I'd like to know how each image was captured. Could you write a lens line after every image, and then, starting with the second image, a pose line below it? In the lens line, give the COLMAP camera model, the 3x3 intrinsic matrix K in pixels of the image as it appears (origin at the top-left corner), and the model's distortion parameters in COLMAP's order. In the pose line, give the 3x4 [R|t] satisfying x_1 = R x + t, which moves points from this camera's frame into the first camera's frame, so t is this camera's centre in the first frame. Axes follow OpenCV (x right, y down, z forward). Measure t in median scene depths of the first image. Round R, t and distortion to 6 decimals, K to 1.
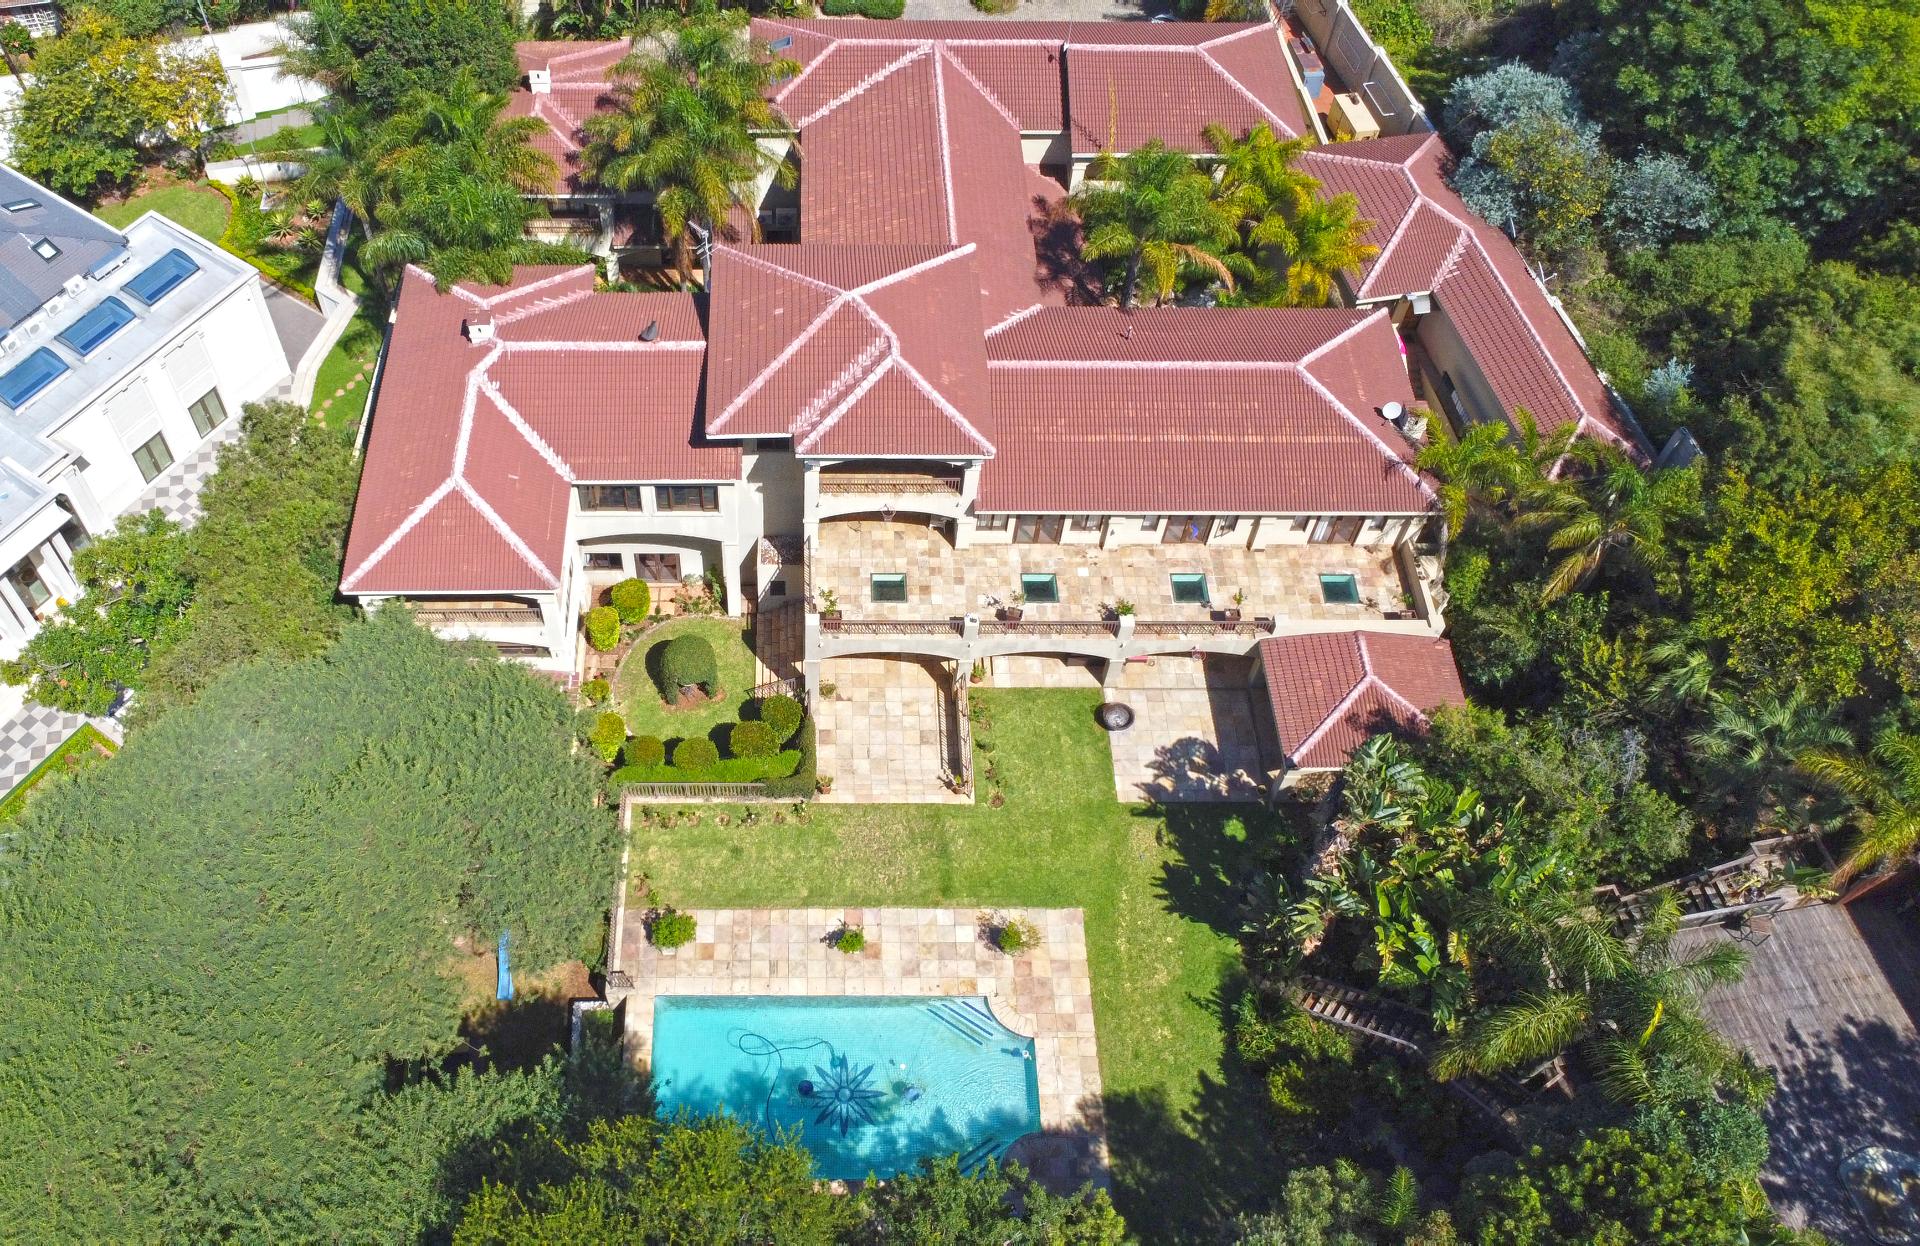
lens RADIAL K [[1598.4, 0, 795.5], [0, 1598.4, 612.7], [0, 0, 1]] dist [-0.043239, 0.032727]
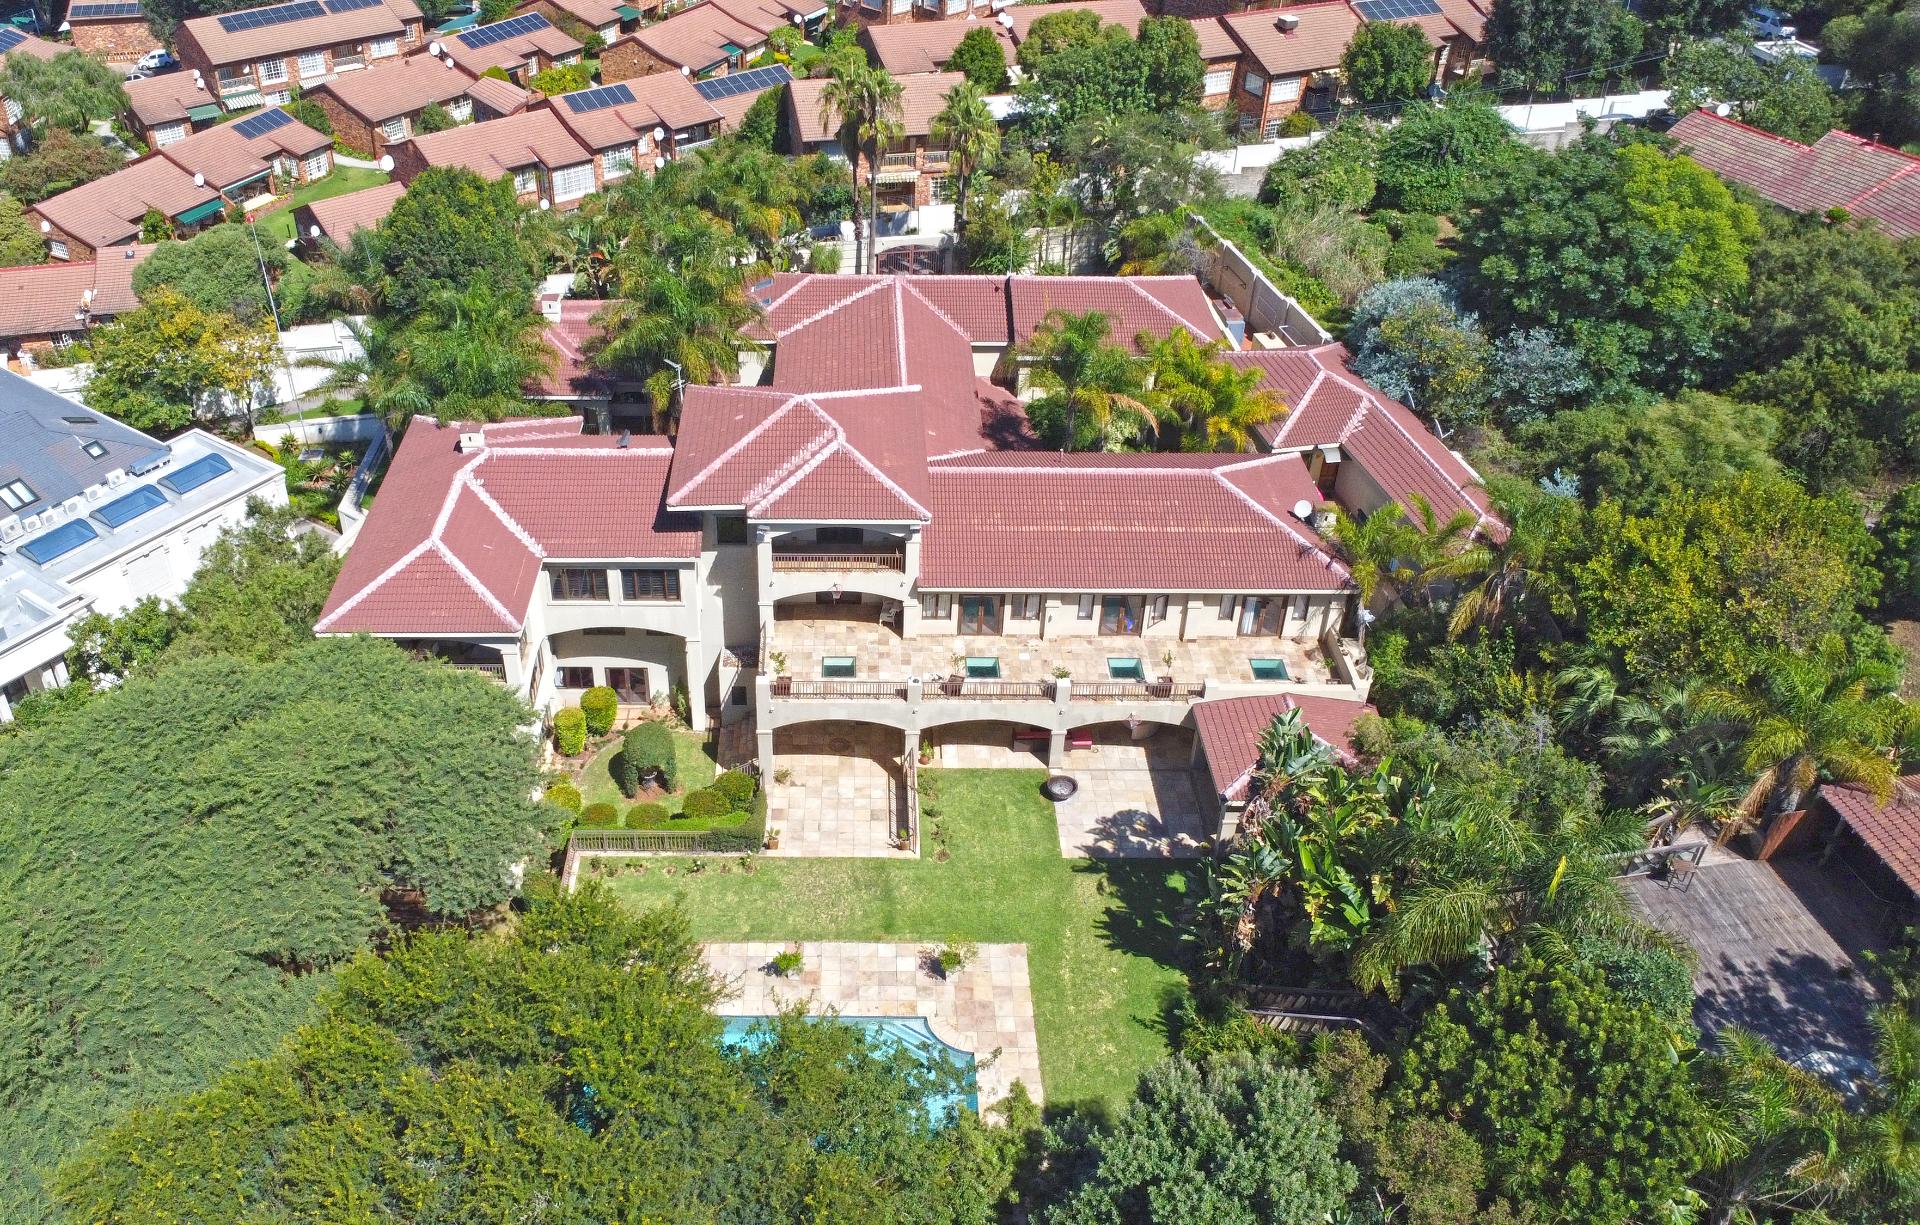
lens RADIAL K [[1560.6, 0, 842.8], [0, 1560.6, 618.1], [0, 0, 1]] dist [-0.013352, -0.038029]
pose [[0.999988, 0.004985, -0.000299, 0.061952], [-0.004818, 0.947218, -0.320553, 0.287857], [-0.001315, 0.320550, 0.947231, 0.015889]]
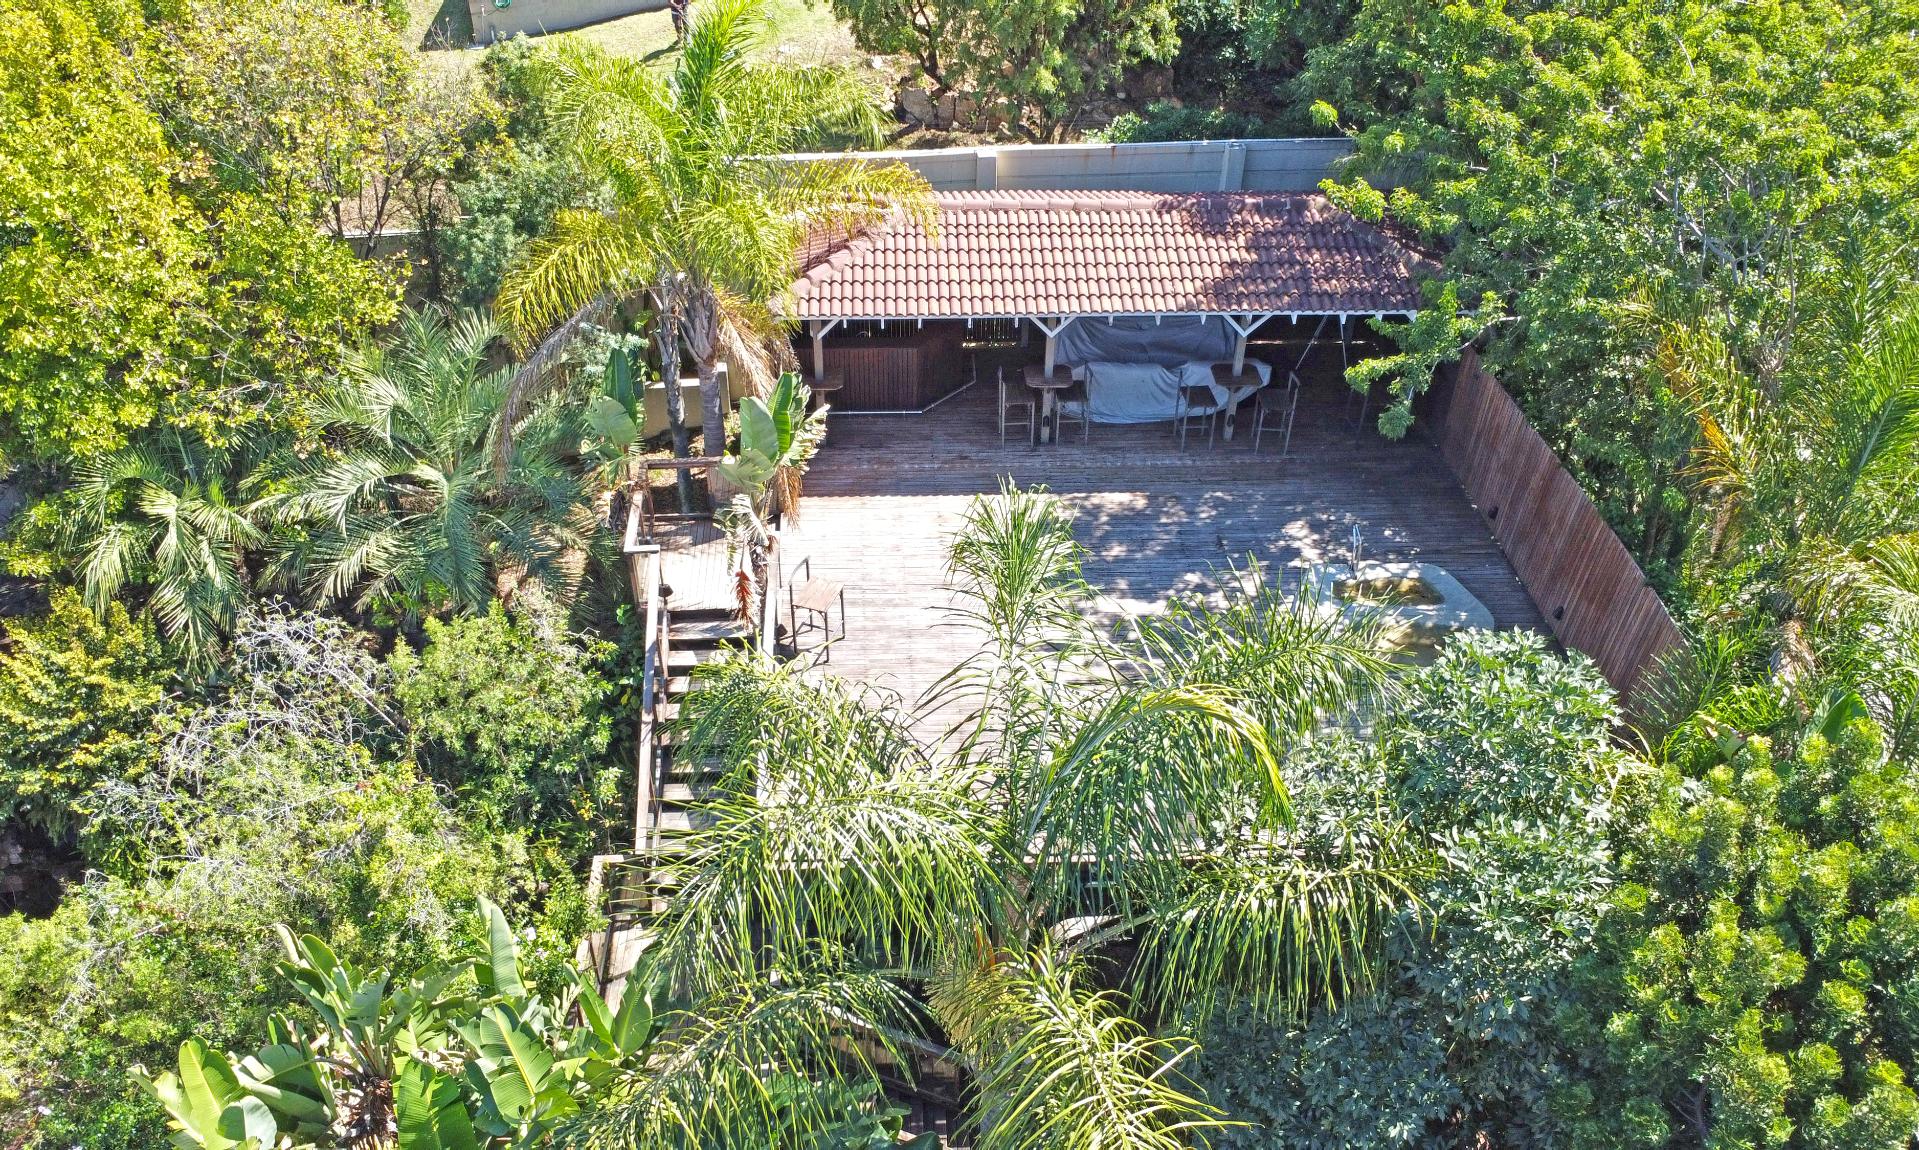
lens RADIAL K [[1411.3, 0, 956.4], [0, 1411.3, 577.9], [0, 0, 1]] dist [-0.012448, -0.004236]
pose [[0.088125, -0.598769, 0.796059, 0.241673], [0.801260, 0.517398, 0.300469, 0.086176], [-0.591791, 0.611371, 0.525365, 0.604808]]
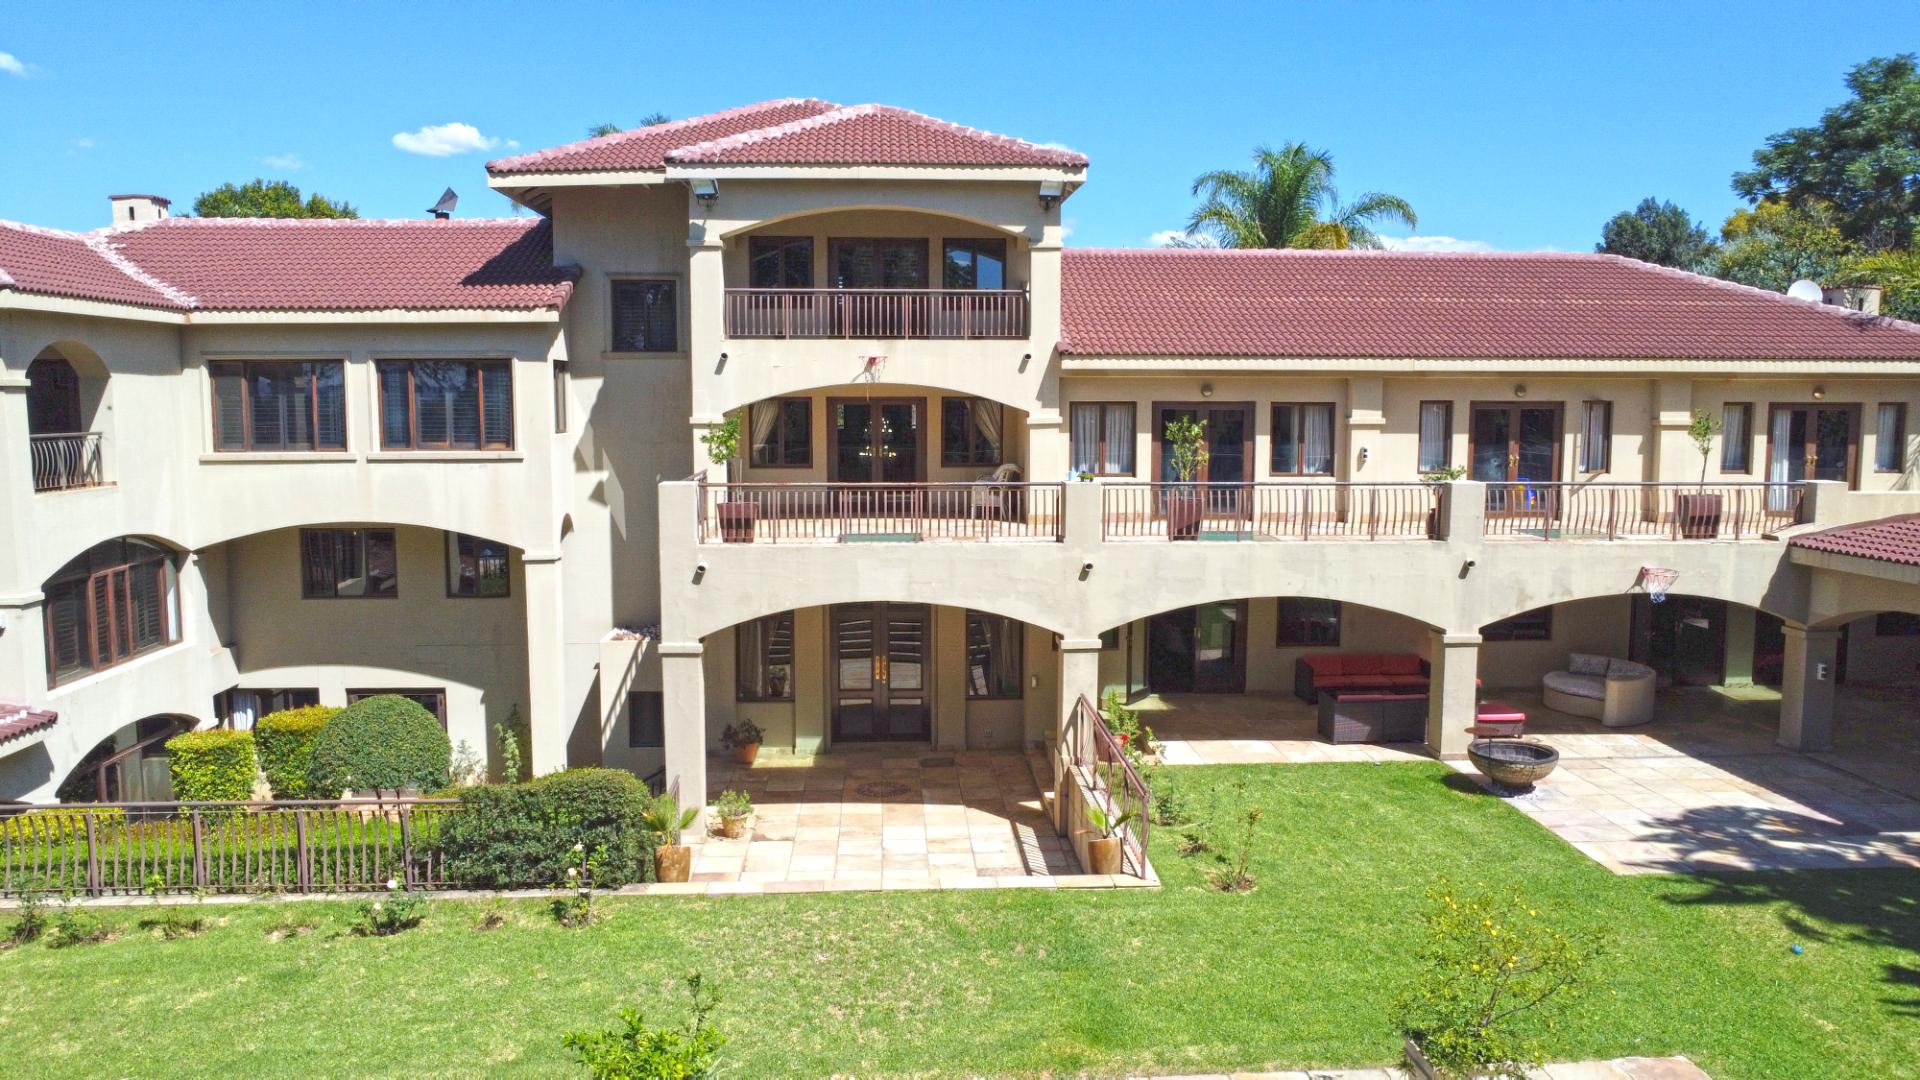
lens RADIAL K [[1389.1, 0, 954.6], [0, 1389.1, 536.9], [0, 0, 1]] dist [-0.042317, 0.025892]
pose [[0.998122, -0.003067, 0.061186, 0.056257], [0.047683, 0.665957, -0.744465, 0.264281], [-0.038464, 0.745984, 0.664852, 0.765182]]
